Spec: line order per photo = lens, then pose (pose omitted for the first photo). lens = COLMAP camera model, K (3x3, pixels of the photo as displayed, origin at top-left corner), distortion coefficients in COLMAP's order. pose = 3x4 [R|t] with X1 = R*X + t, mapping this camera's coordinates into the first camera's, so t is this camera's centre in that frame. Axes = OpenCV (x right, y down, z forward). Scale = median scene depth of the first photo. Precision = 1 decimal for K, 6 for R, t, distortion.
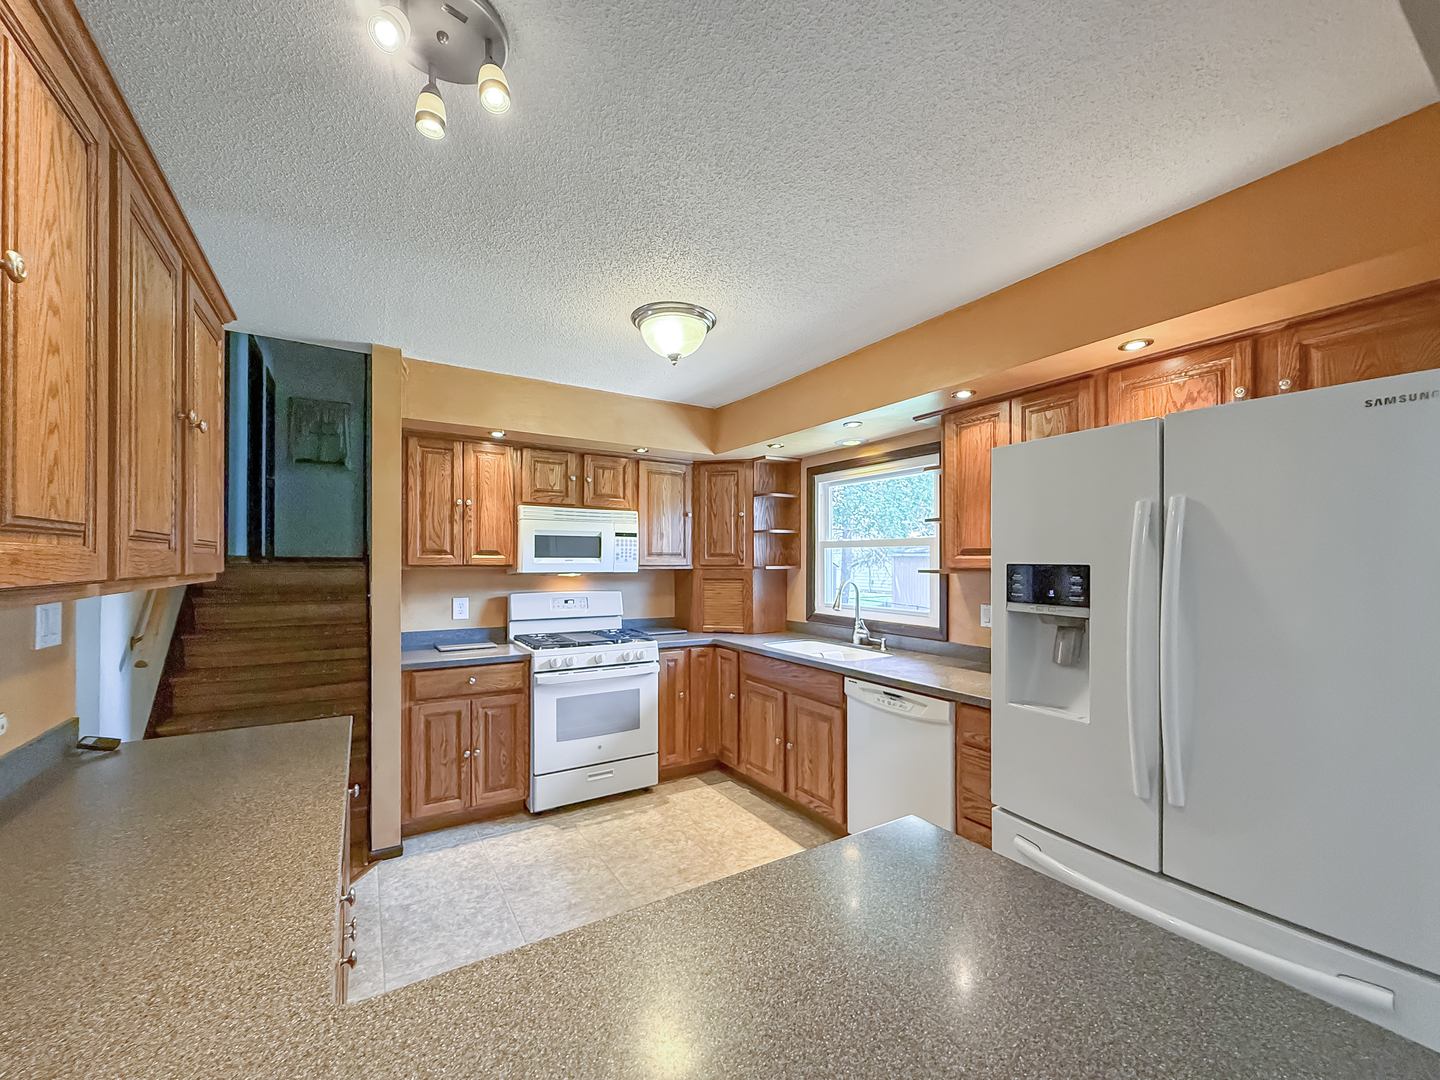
lens RADIAL K [[569.7, 0, 701.1], [0, 569.7, 566.5], [0, 0, 1]] dist [0.000025, 0.000022]
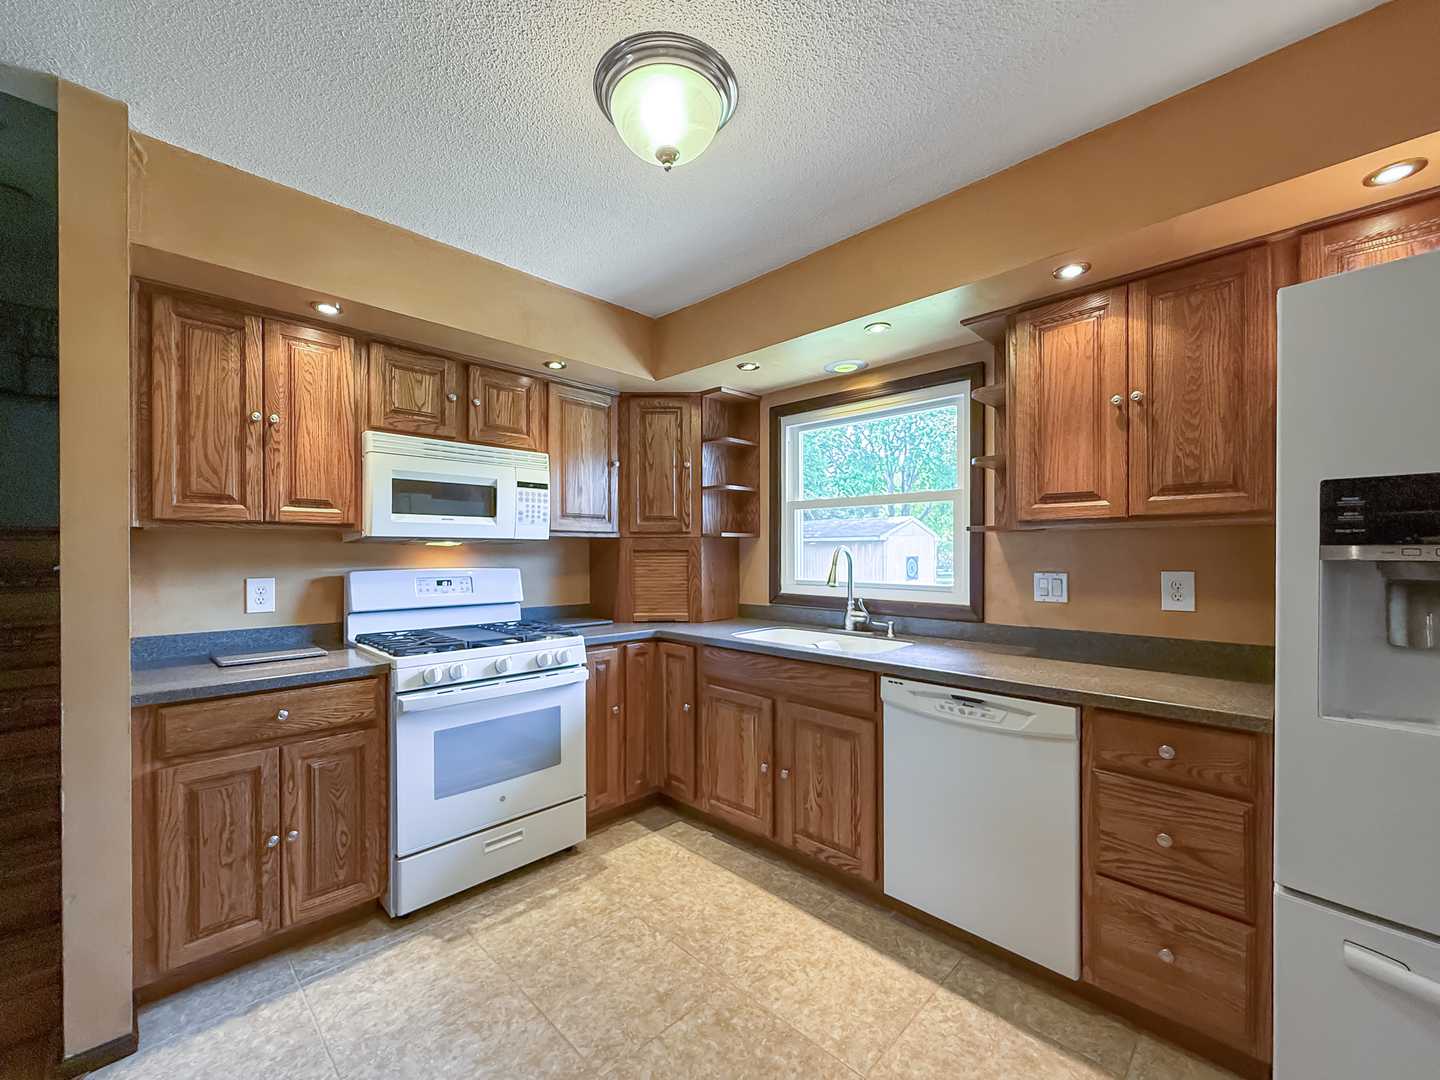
lens RADIAL K [[586.1, 0, 702.8], [0, 586.1, 557.7], [0, 0, 1]] dist [-0.000624, -0.000104]
pose [[0.971034, -0.004318, 0.238904, -0.114407], [0.003797, 0.999989, 0.002637, 0.035860], [-0.238913, -0.001654, 0.971040, 0.284779]]
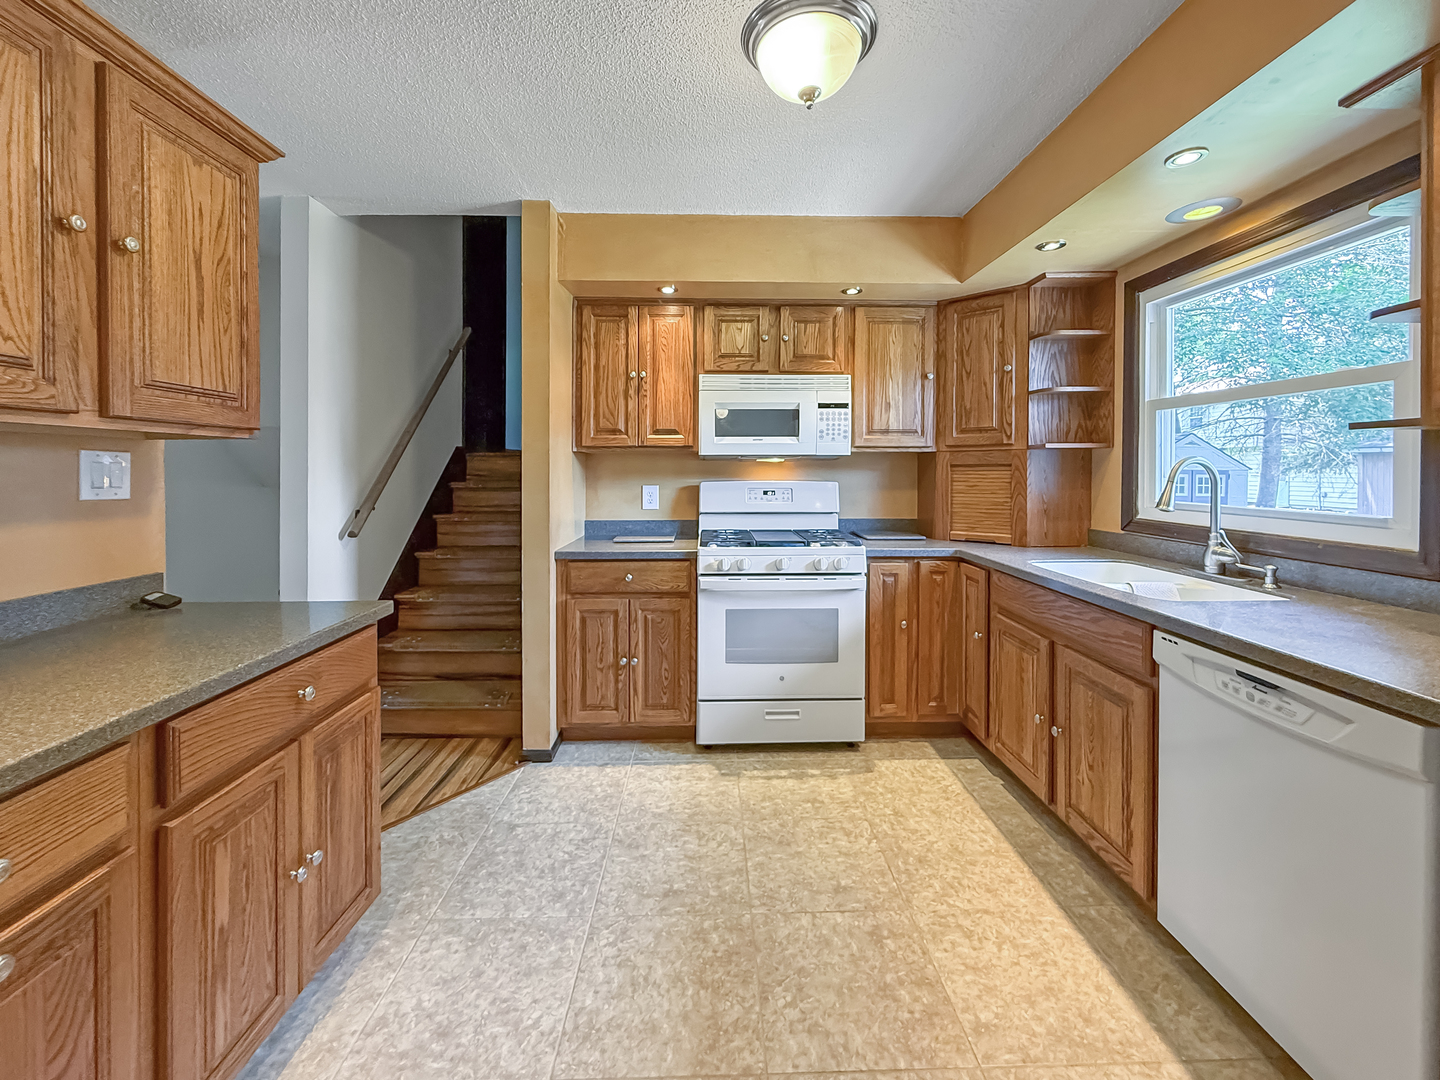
lens RADIAL K [[587.8, 0, 719.8], [0, 587.8, 481.8], [0, 0, 1]] dist [-0.001700, -0.000172]
pose [[0.871820, 0.007375, -0.489770, 0.138107], [-0.001375, 0.999920, 0.012610, 0.041181], [0.489824, -0.010320, 0.871760, 0.269789]]
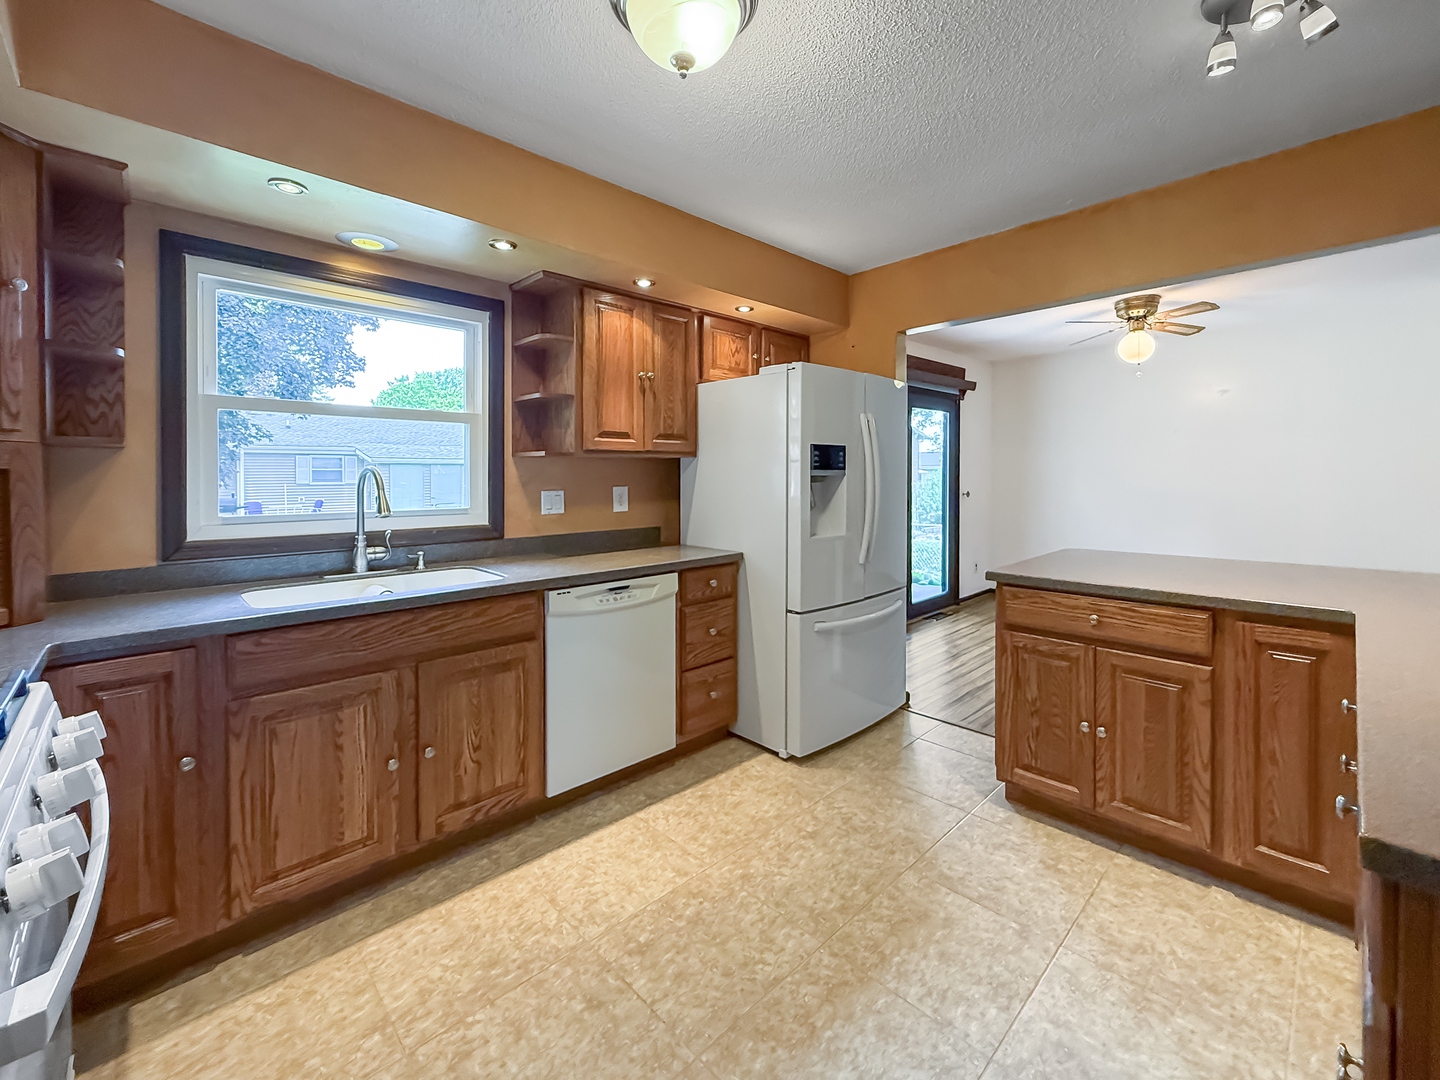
lens RADIAL K [[609.5, 0, 733.4], [0, 609.5, 482.6], [0, 0, 1]] dist [-0.000935, -0.000083]
pose [[-0.241522, -0.011094, 0.970332, -0.480615], [0.011678, 0.999829, 0.014337, 0.035289], [-0.970325, 0.014794, -0.241351, 0.793895]]
